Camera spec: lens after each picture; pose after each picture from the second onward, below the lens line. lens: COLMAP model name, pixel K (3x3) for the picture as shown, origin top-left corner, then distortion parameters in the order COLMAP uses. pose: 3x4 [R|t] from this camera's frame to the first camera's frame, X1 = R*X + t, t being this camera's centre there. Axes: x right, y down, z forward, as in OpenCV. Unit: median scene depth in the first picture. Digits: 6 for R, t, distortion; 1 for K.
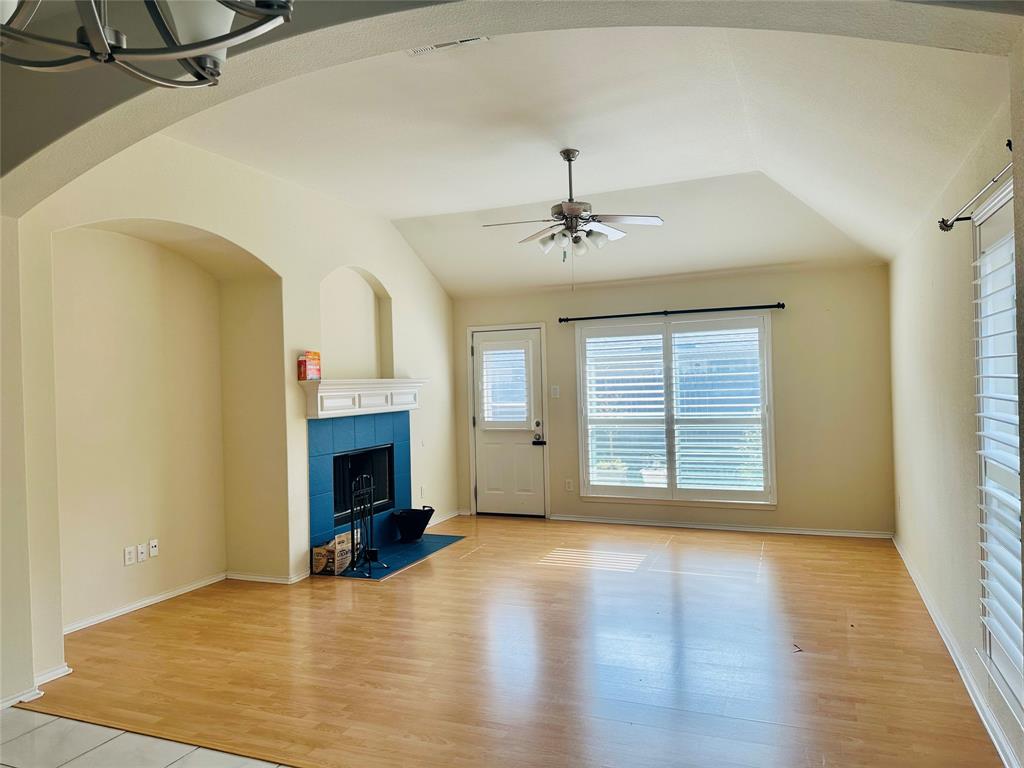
lens RADIAL K [[717.1, 0, 506.6], [0, 717.1, 384.8], [0, 0, 1]] dist [0.139464, -0.213955]
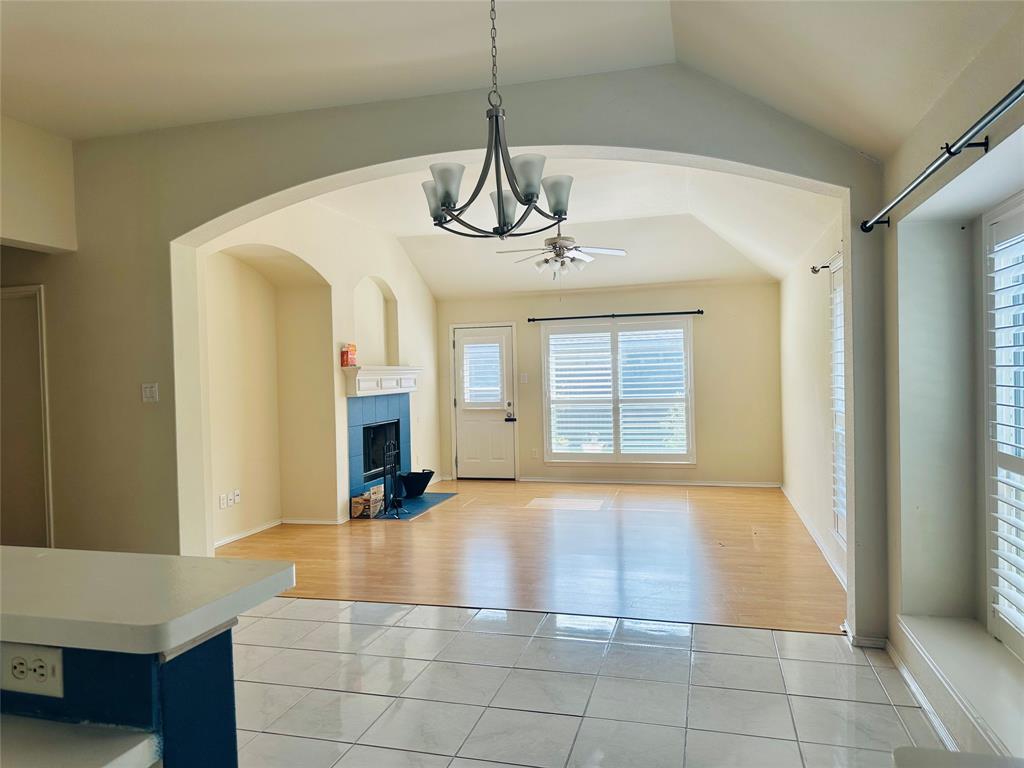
lens RADIAL K [[717.1, 0, 506.6], [0, 717.1, 384.8], [0, 0, 1]] dist [0.139464, -0.213955]
pose [[0.991886, 0.002042, 0.127116, -0.132012], [-0.003379, 0.999941, 0.010305, 0.009598], [-0.127087, -0.010651, 0.991834, -0.244035]]
